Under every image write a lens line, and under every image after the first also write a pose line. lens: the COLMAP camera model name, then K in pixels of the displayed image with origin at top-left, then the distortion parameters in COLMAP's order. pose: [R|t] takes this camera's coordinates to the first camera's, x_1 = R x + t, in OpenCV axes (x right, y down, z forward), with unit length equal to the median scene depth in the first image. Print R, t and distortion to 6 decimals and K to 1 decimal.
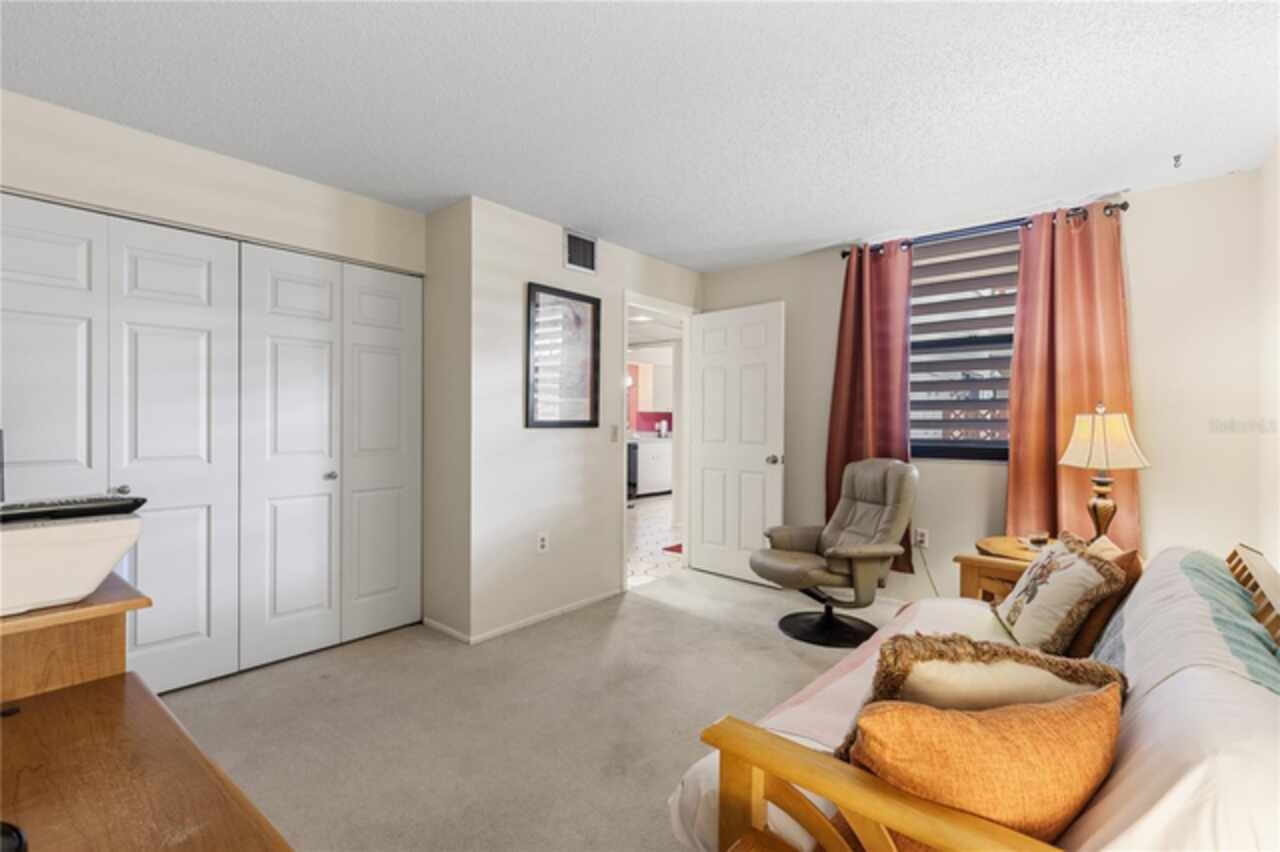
lens RADIAL K [[578.0, 0, 643.6], [0, 578.0, 418.2], [0, 0, 1]] dist [0.011439, -0.004758]
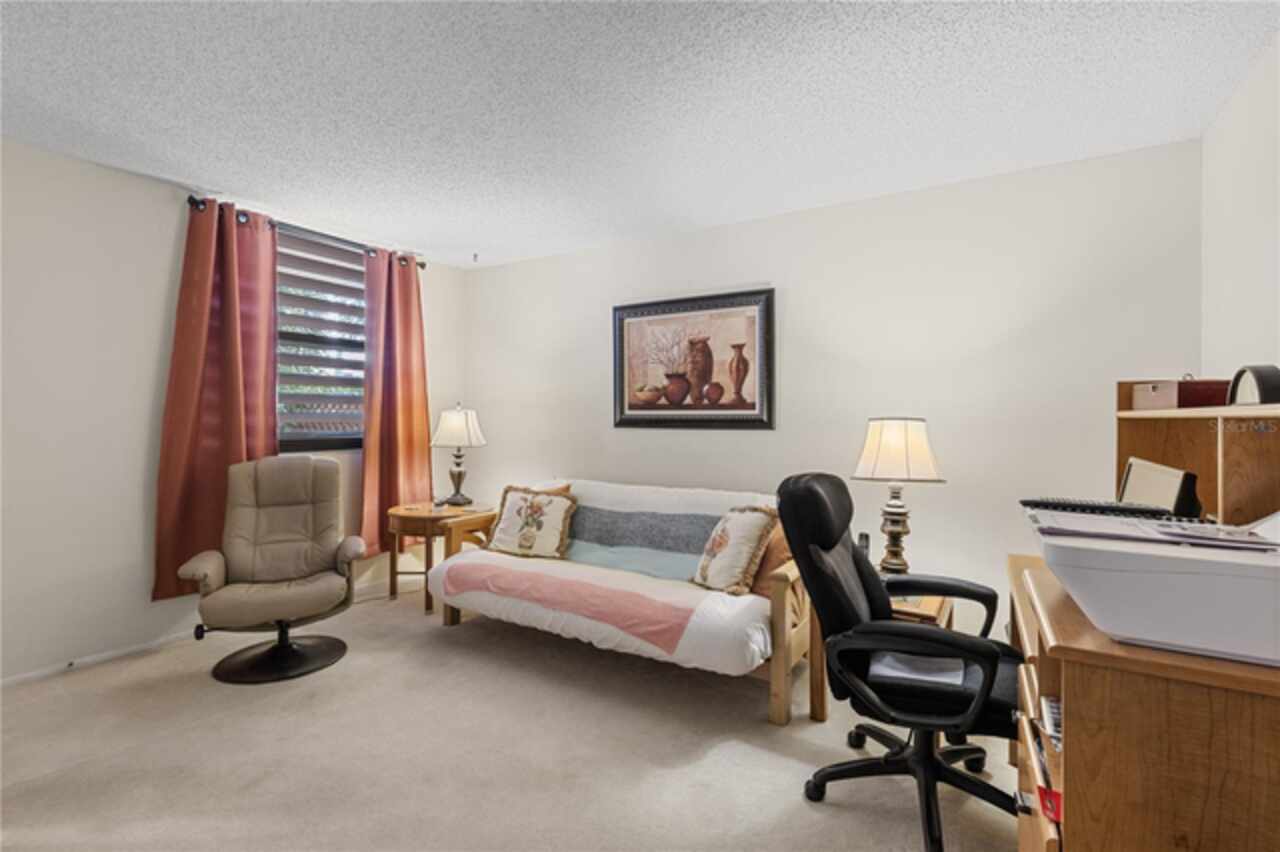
lens RADIAL K [[578.0, 0, 647.7], [0, 578.0, 419.5], [0, 0, 1]] dist [0.011439, -0.004758]
pose [[-0.144638, -0.011681, 0.989416, -0.609486], [-0.003940, 0.999929, 0.011229, -0.001479], [-0.989477, -0.002274, -0.144674, 0.589409]]
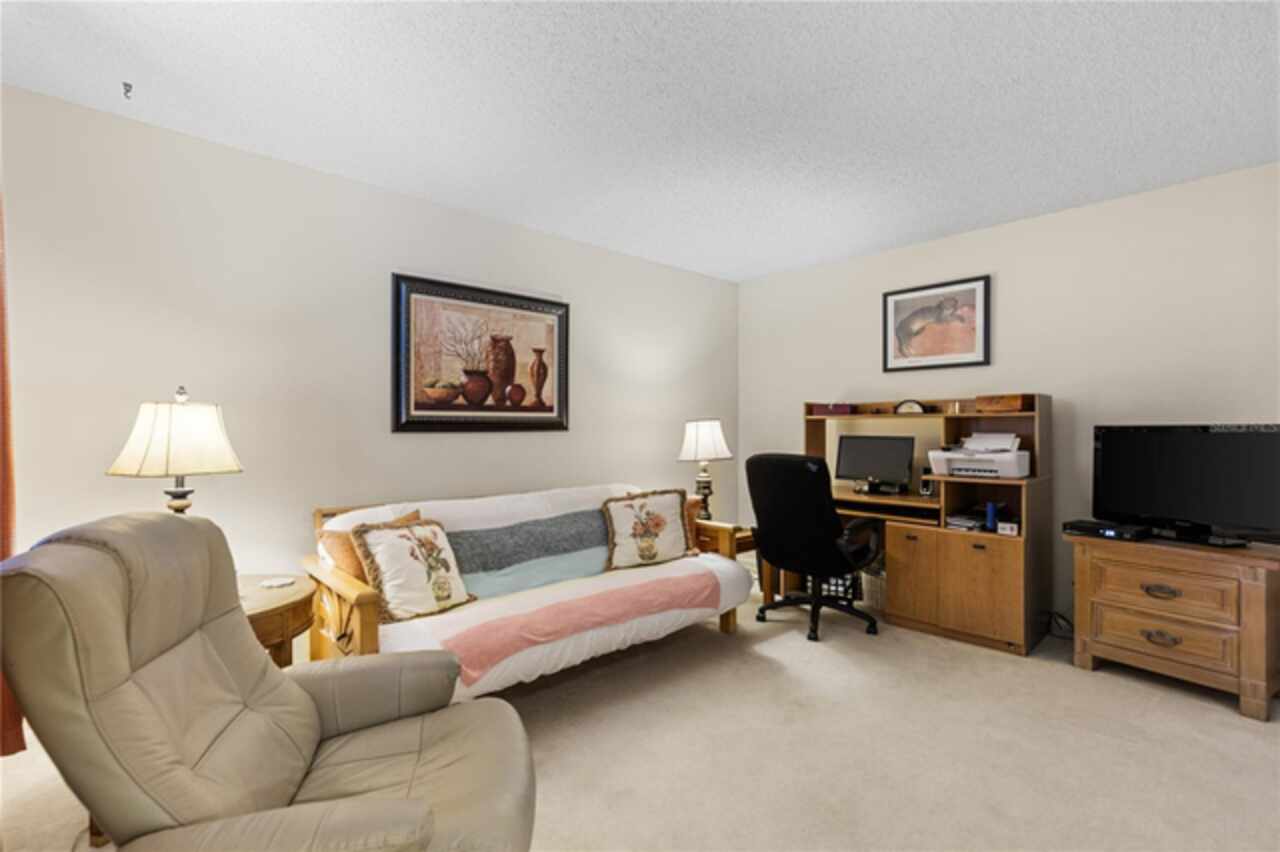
lens RADIAL K [[578.0, 0, 645.0], [0, 578.0, 429.3], [0, 0, 1]] dist [0.011439, -0.004758]
pose [[-0.990557, -0.005553, 0.136991, 0.071491], [-0.004590, 0.999962, 0.007347, 0.015393], [-0.137026, 0.006649, -0.990545, 1.337552]]
